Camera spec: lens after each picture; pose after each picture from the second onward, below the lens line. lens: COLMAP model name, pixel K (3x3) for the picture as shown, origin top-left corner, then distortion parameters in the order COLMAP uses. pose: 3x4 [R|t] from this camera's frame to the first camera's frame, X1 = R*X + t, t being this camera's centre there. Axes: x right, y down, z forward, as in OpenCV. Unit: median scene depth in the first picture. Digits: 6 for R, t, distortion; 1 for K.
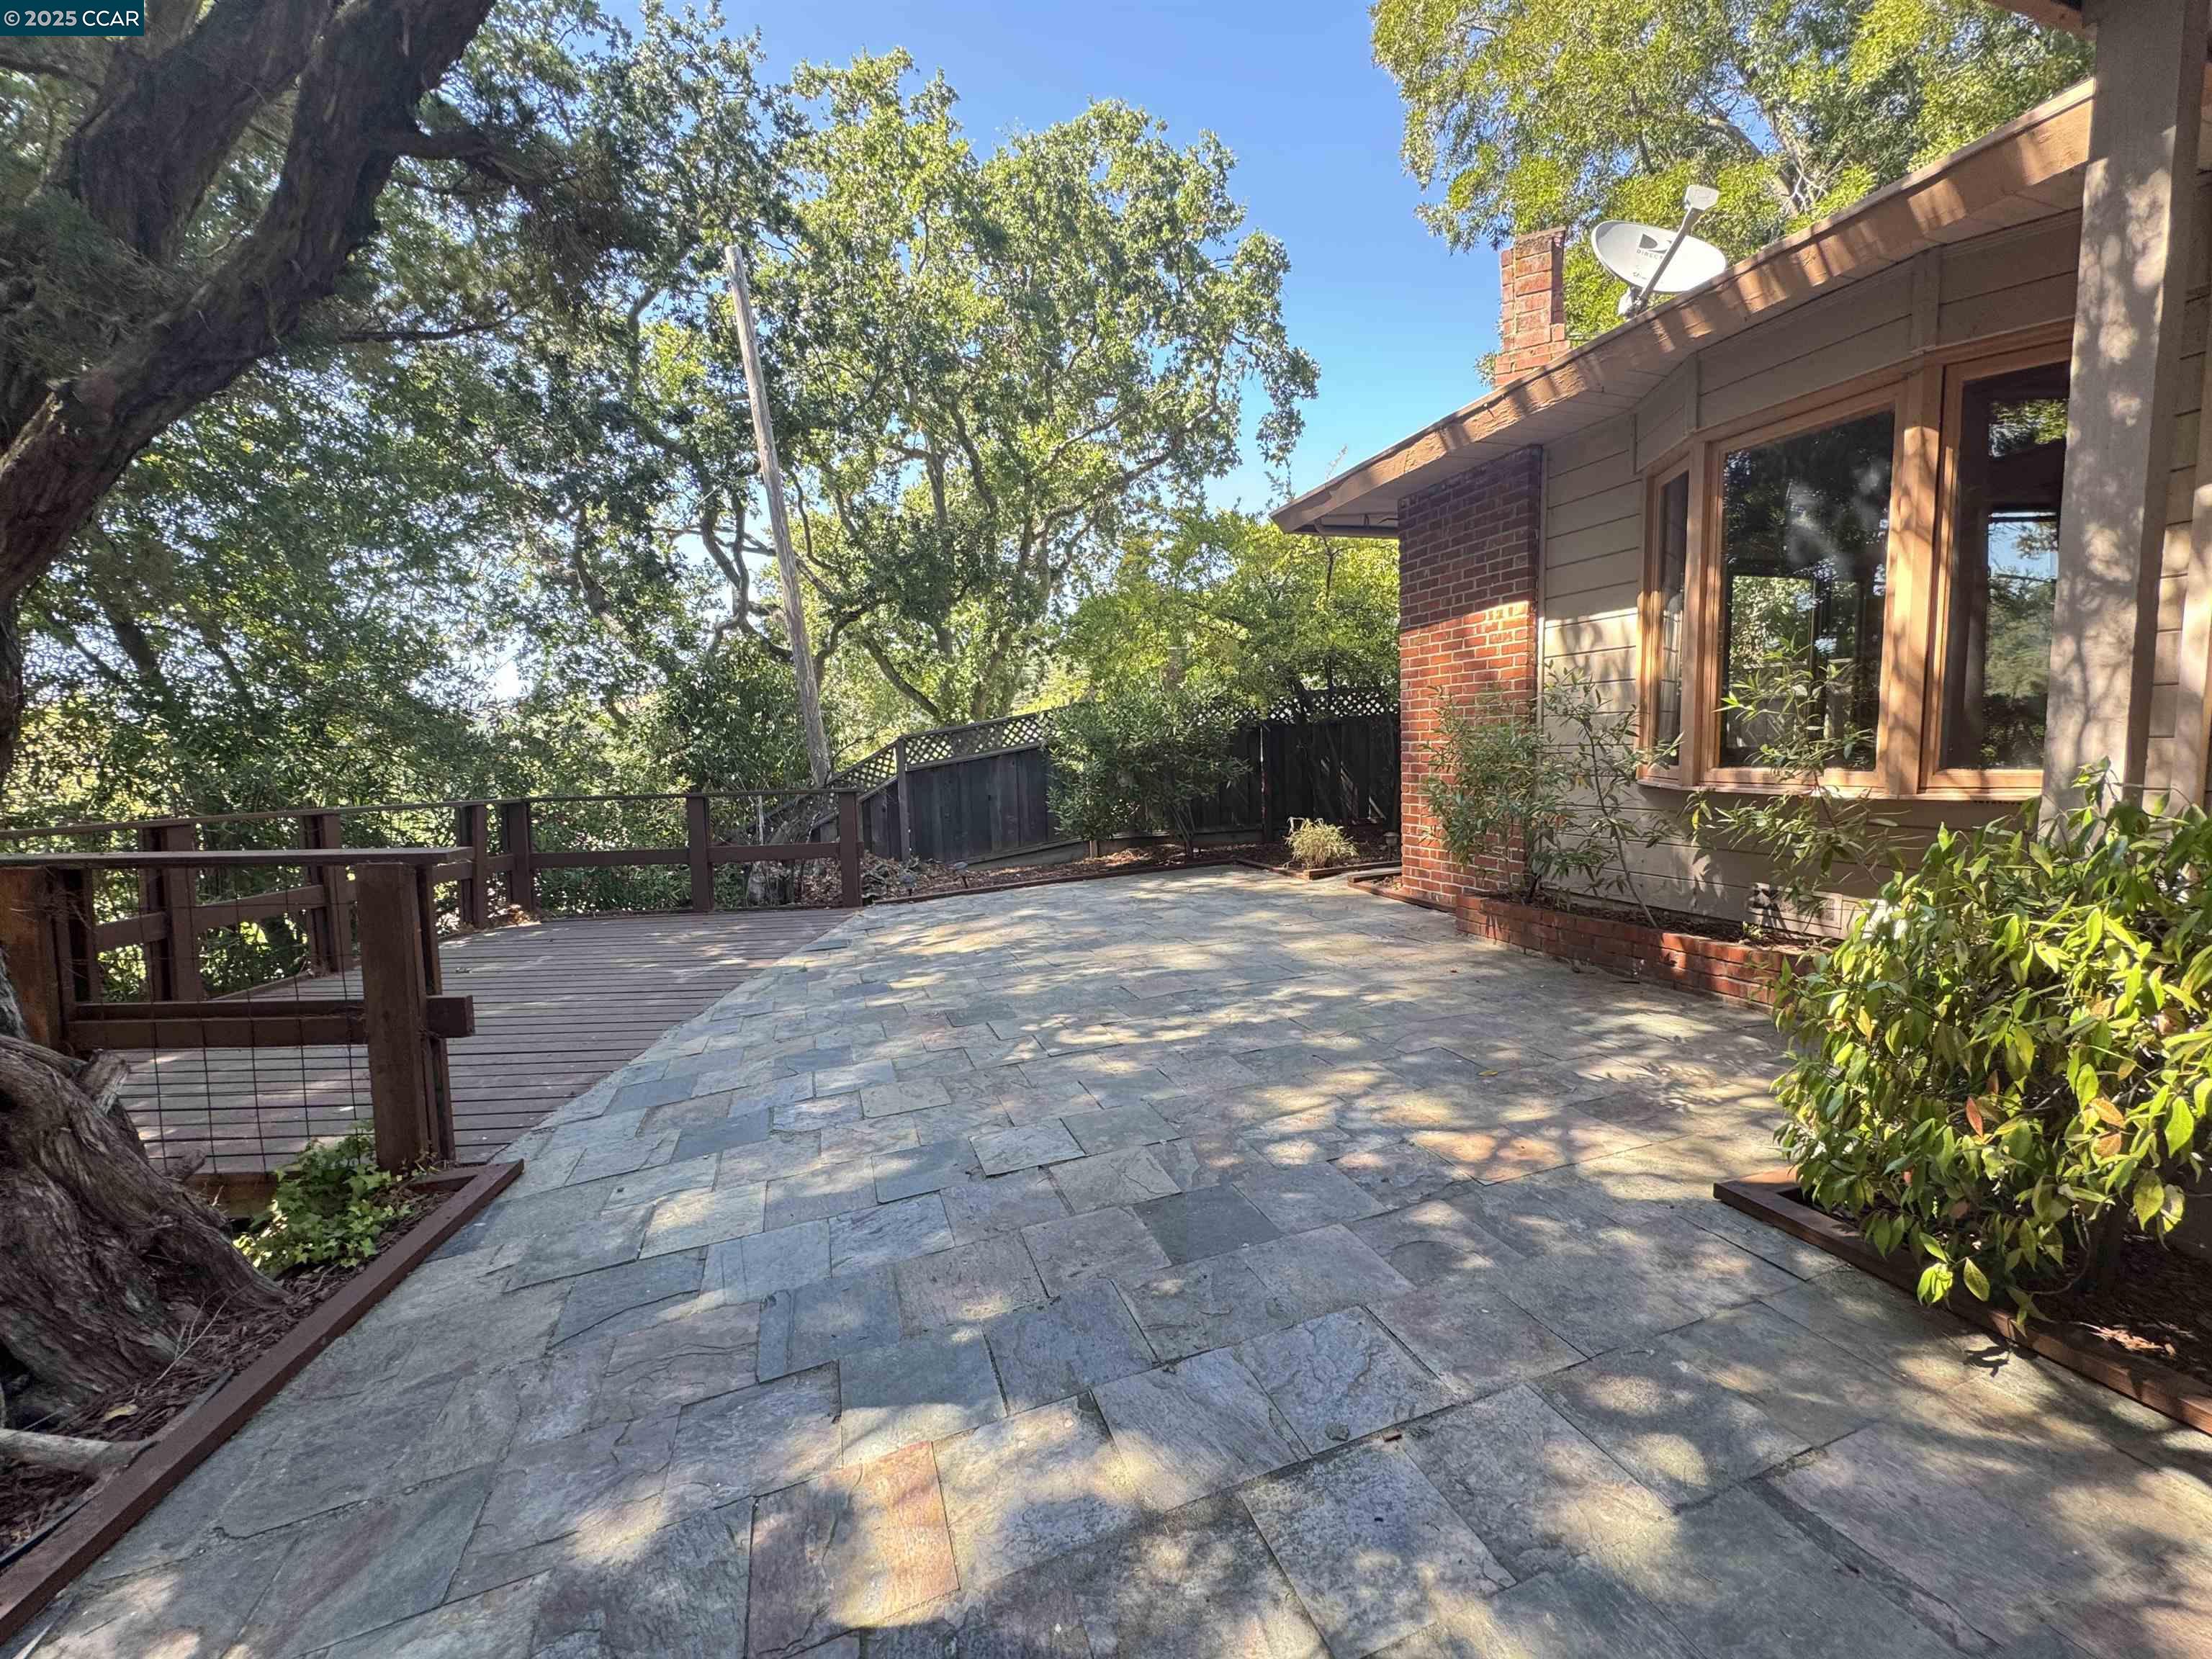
lens RADIAL K [[890.6, 0, 1104.7], [0, 890.6, 827.8], [0, 0, 1]] dist [-0.001670, 0.000551]
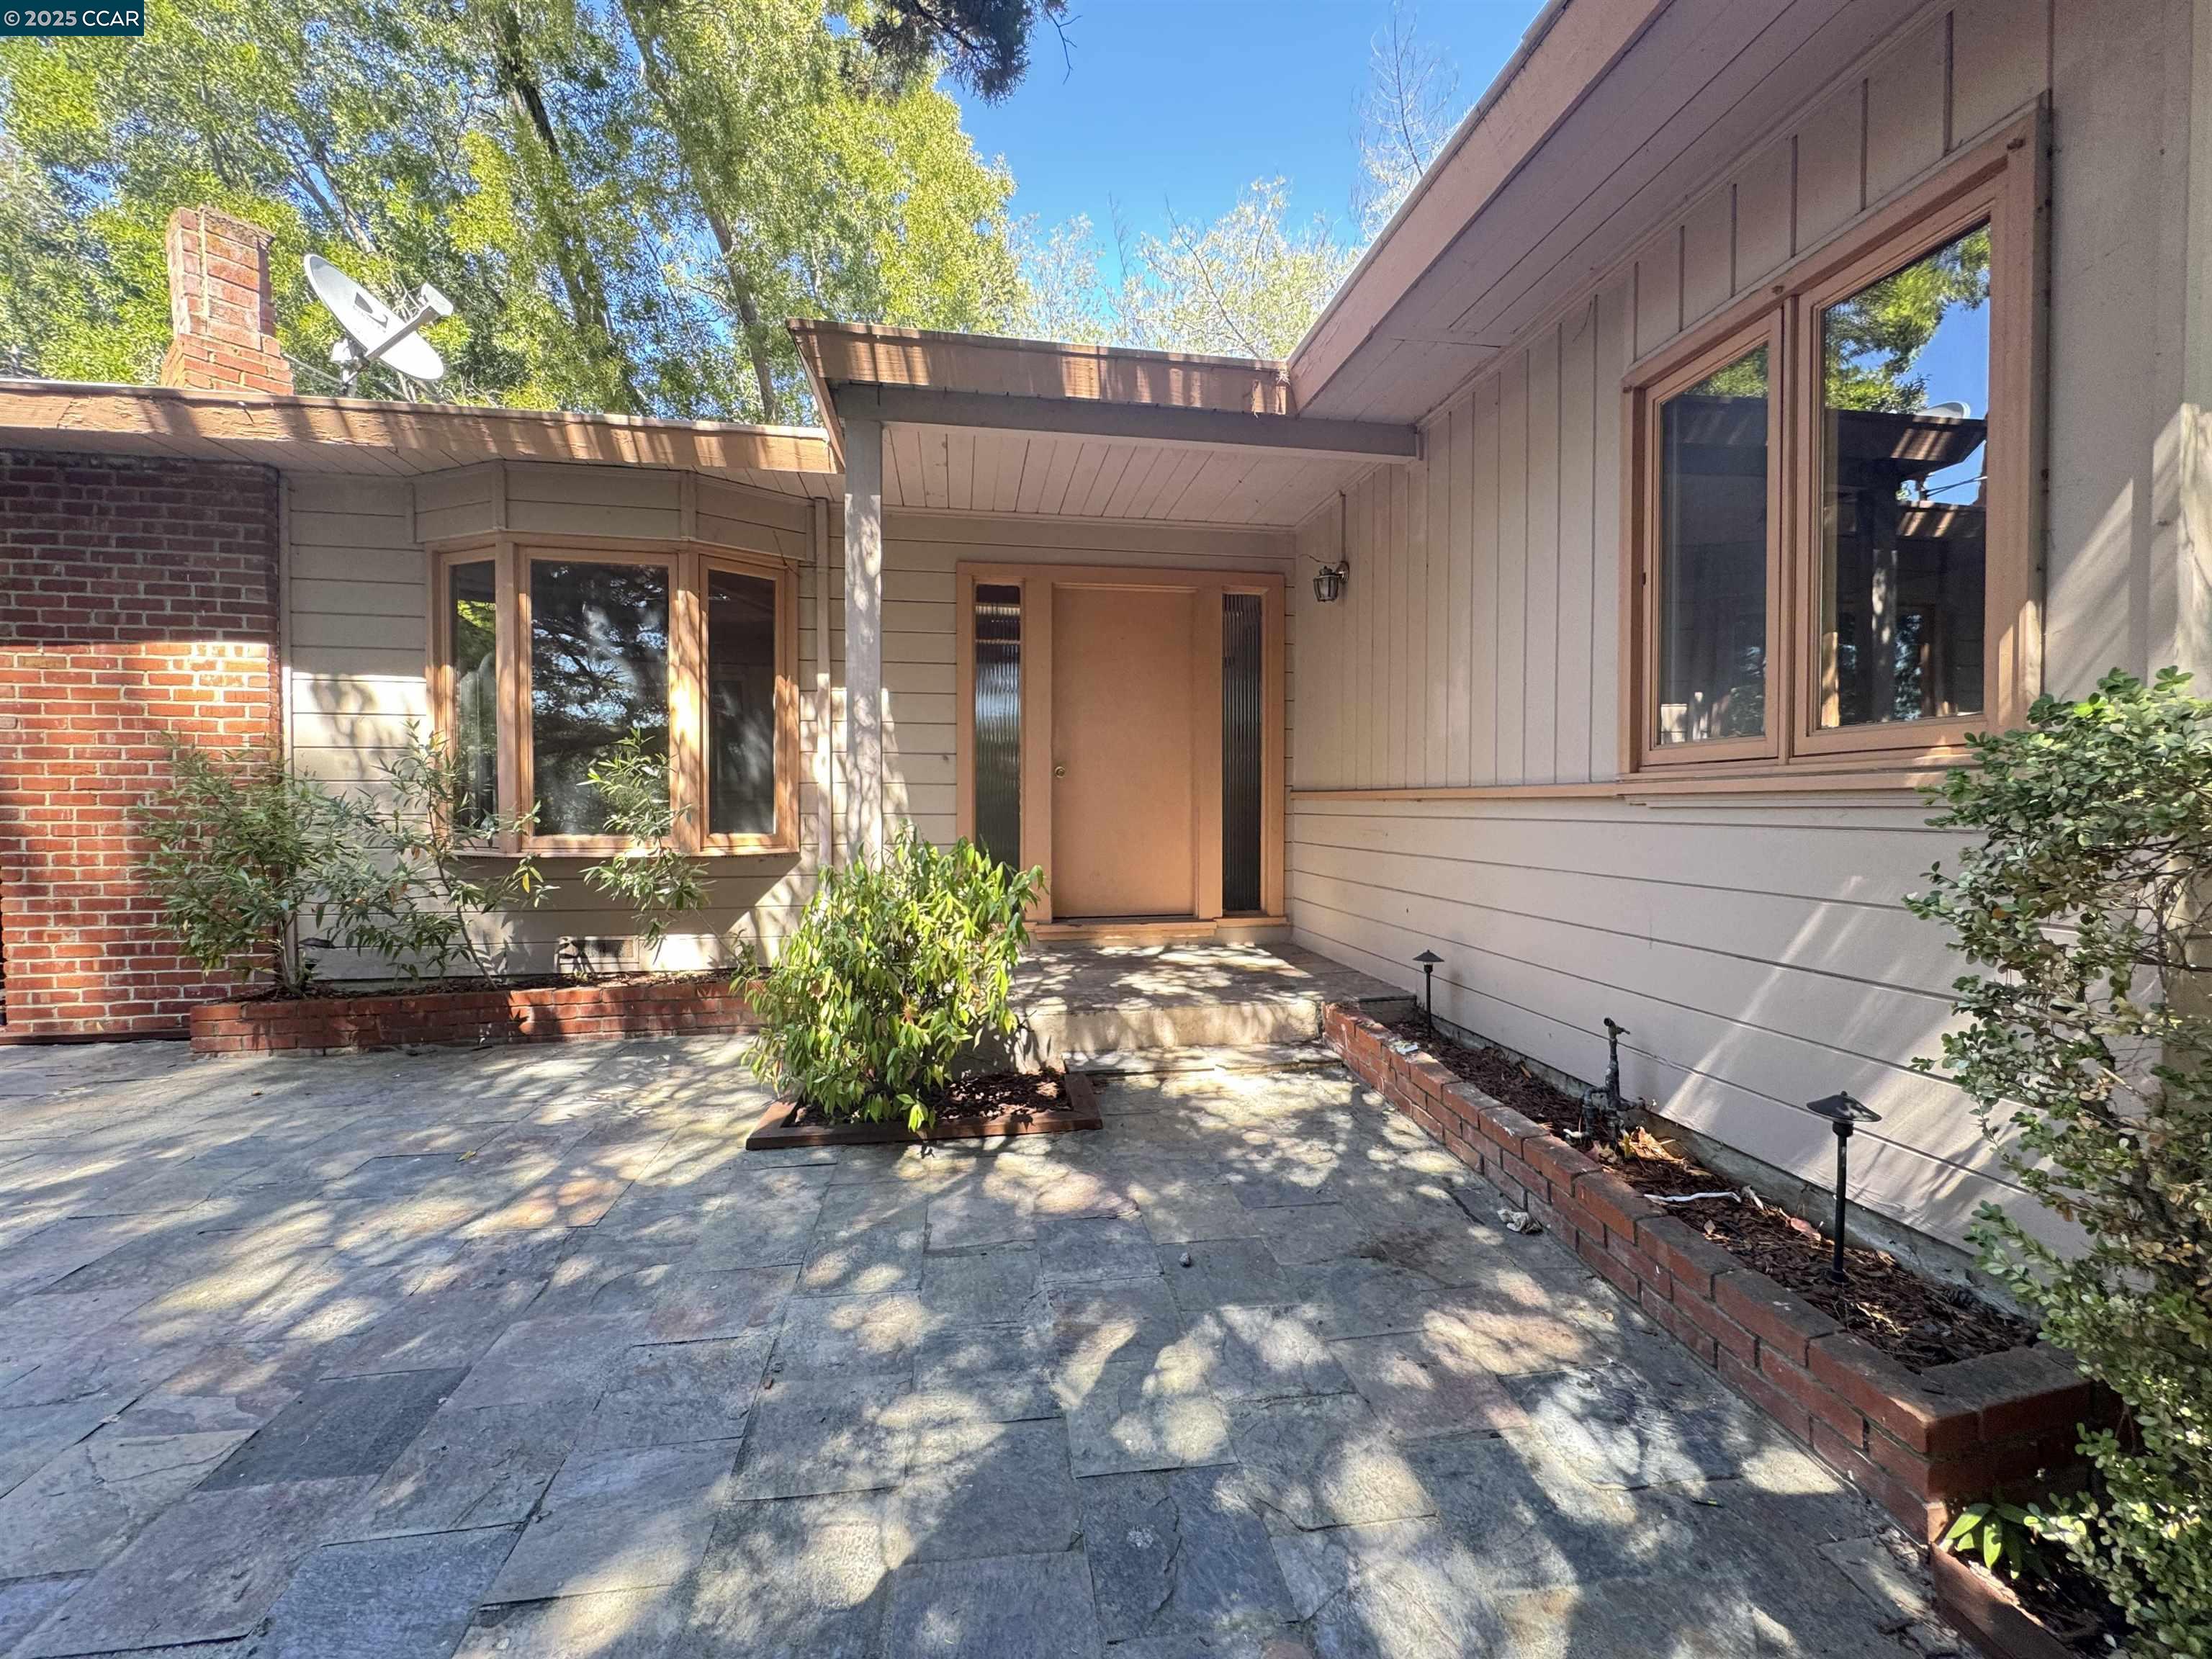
lens RADIAL K [[894.7, 0, 1106.0], [0, 894.7, 829.5], [0, 0, 1]] dist [-0.000231, 0.000162]
pose [[0.170969, 0.005962, 0.985258, -0.328960], [0.083670, 0.996282, -0.020548, 0.008149], [-0.981717, 0.085950, 0.169835, 0.127065]]
